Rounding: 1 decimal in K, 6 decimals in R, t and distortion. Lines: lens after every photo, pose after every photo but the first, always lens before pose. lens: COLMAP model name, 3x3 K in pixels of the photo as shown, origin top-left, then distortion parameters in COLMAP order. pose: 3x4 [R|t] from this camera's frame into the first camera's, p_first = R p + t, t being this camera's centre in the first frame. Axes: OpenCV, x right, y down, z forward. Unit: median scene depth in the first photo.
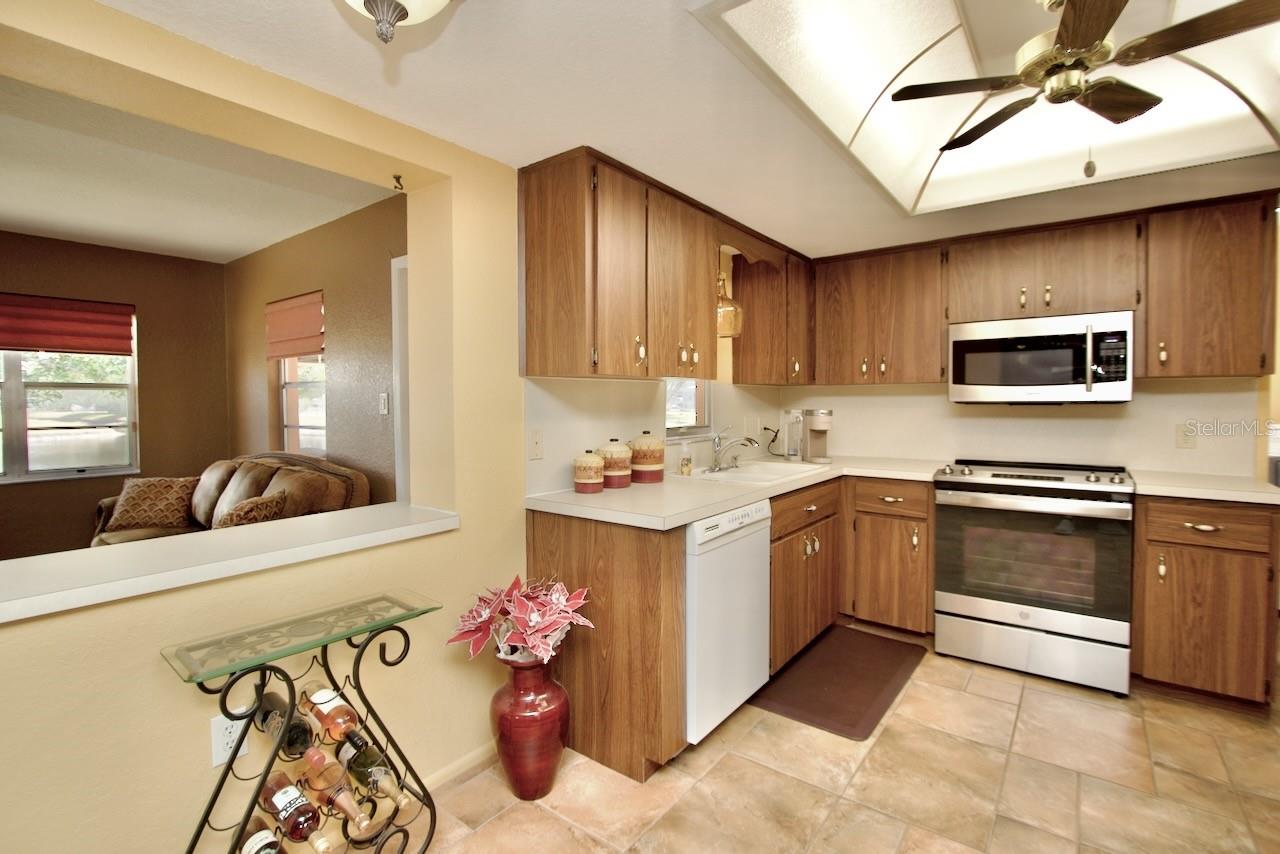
lens RADIAL K [[594.5, 0, 628.2], [0, 594.5, 414.6], [0, 0, 1]] dist [-0.015960, 0.002029]
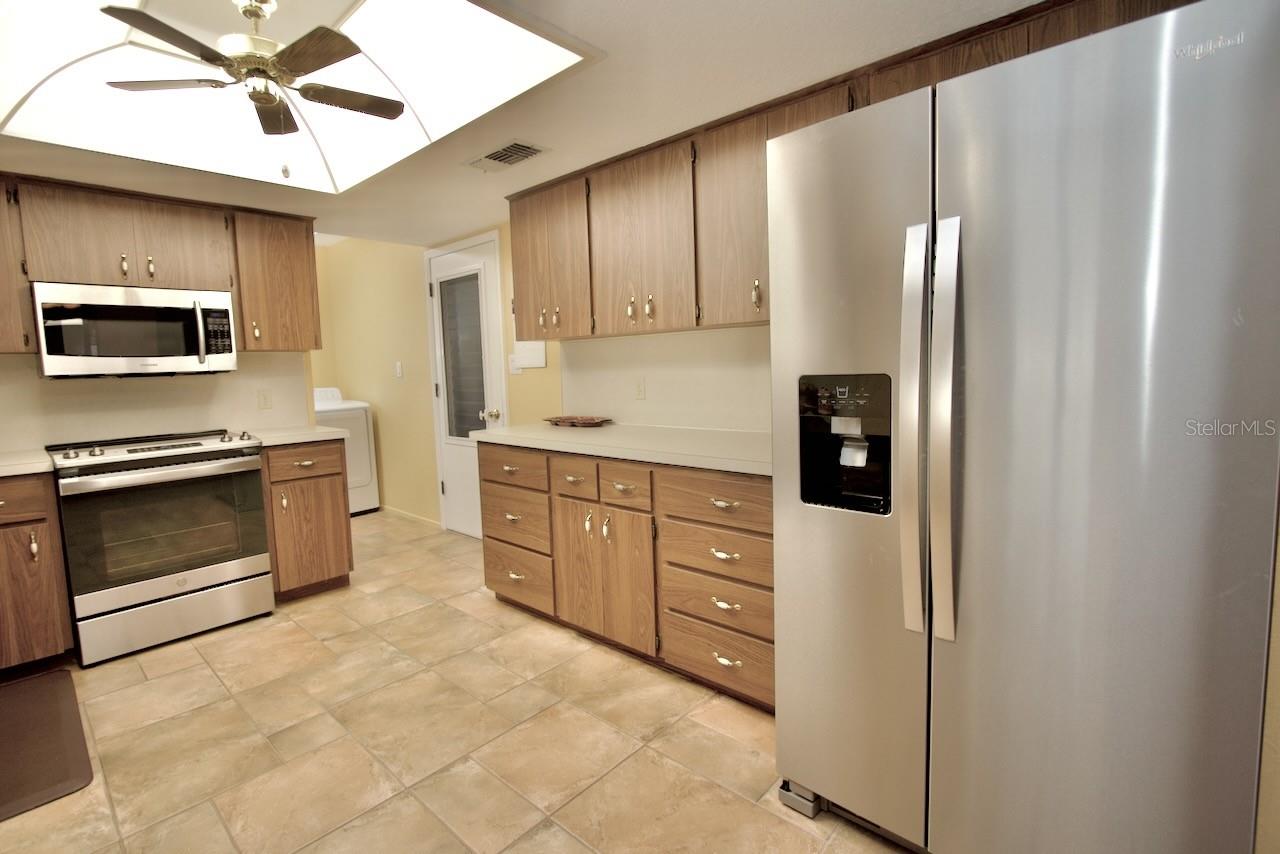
lens RADIAL K [[594.5, 0, 628.2], [0, 594.5, 419.0], [0, 0, 1]] dist [-0.015960, 0.002029]
pose [[0.077611, -0.088175, 0.993077, -0.267939], [0.054502, 0.994967, 0.084083, 0.017322], [-0.995493, 0.047599, 0.082026, 0.141567]]
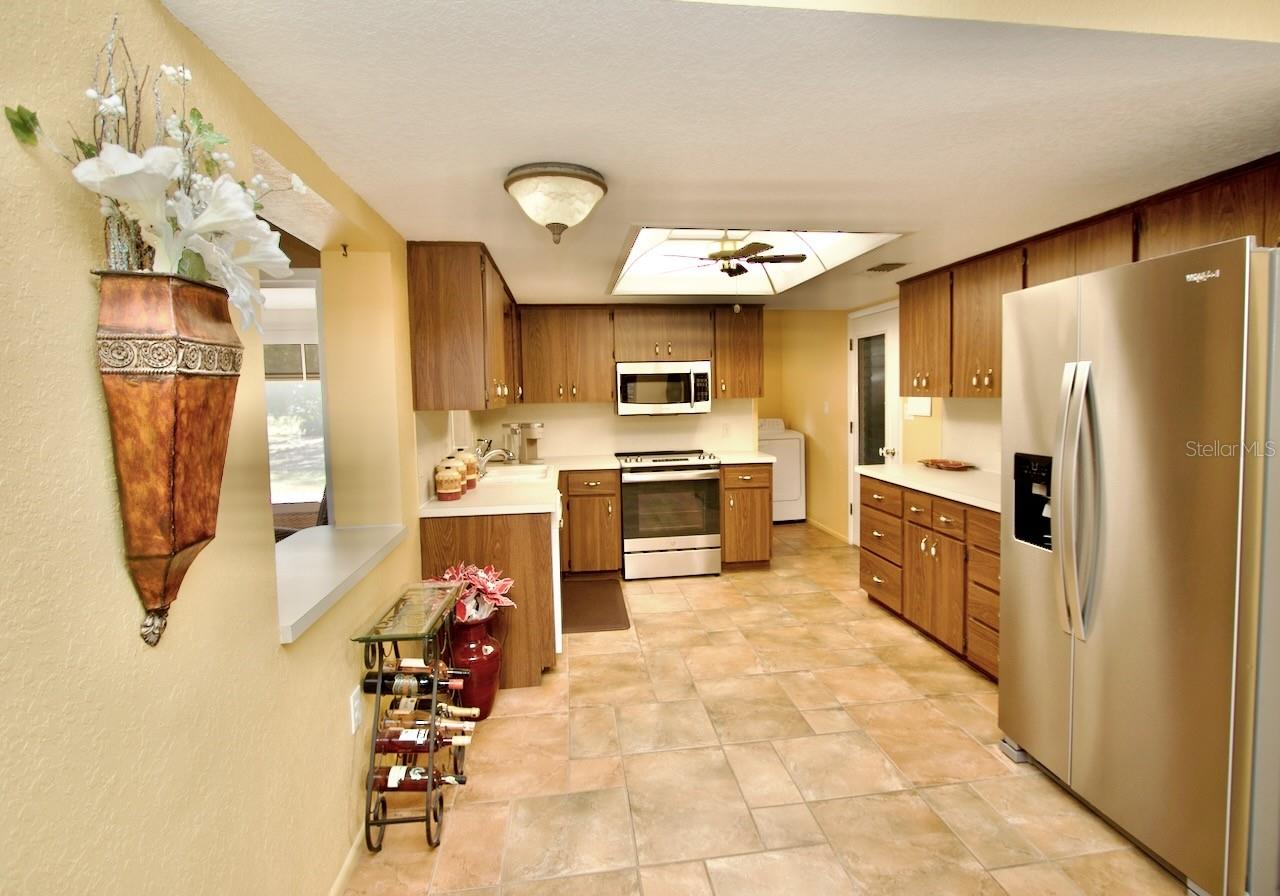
lens RADIAL K [[671.7, 0, 662.3], [0, 671.7, 432.3], [0, 0, 1]] dist [-0.003197, 0.000091]
pose [[0.683134, -0.053185, 0.728354, -0.753838], [0.032190, 0.998568, 0.042725, -0.056486], [-0.729584, -0.005741, 0.683867, -0.290499]]
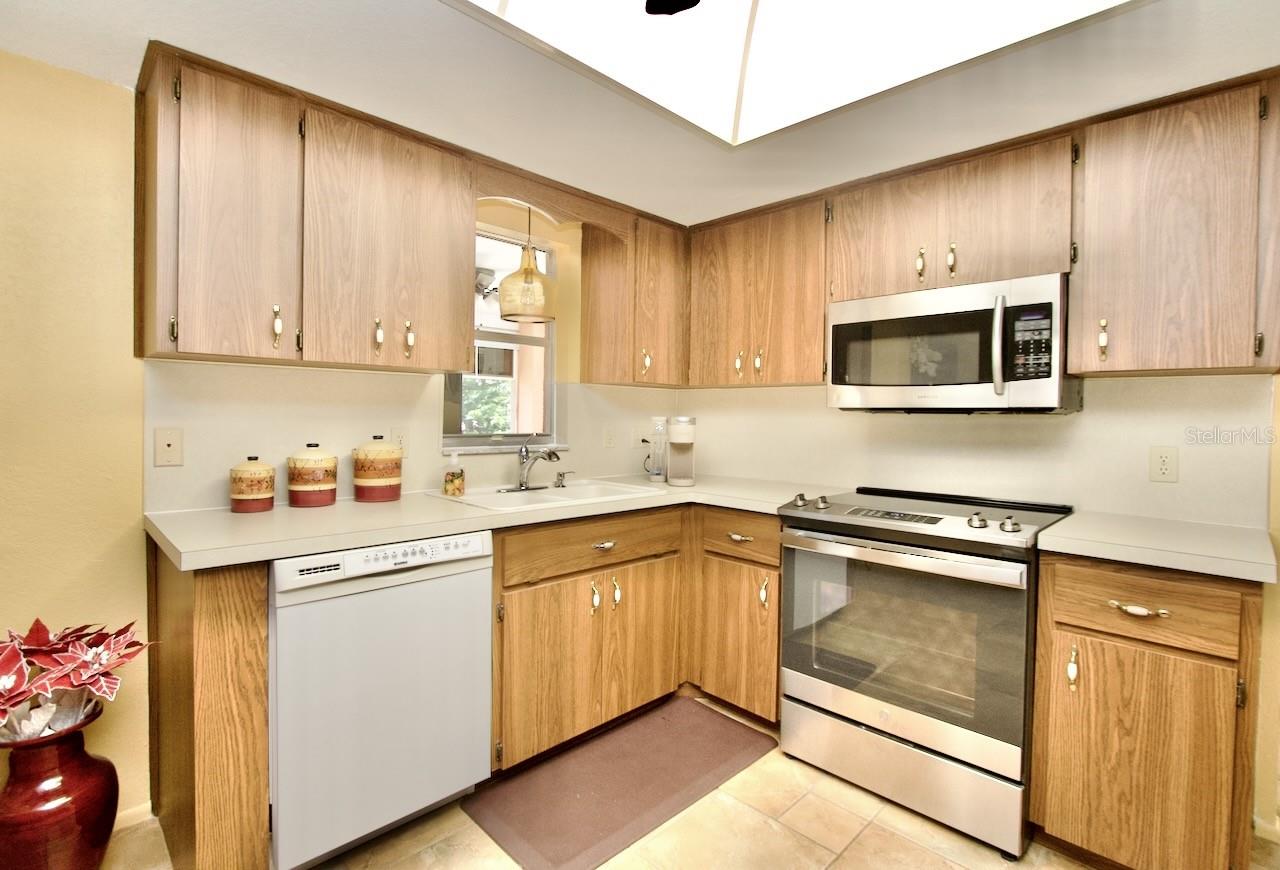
lens RADIAL K [[607.0, 0, 628.4], [0, 607.0, 425.5], [0, 0, 1]] dist [-0.016541, 0.001069]
pose [[0.990163, 0.021335, -0.138283, 0.489644], [-0.022292, 0.999737, -0.005377, 0.011503], [0.138132, 0.008407, 0.990378, 0.269637]]
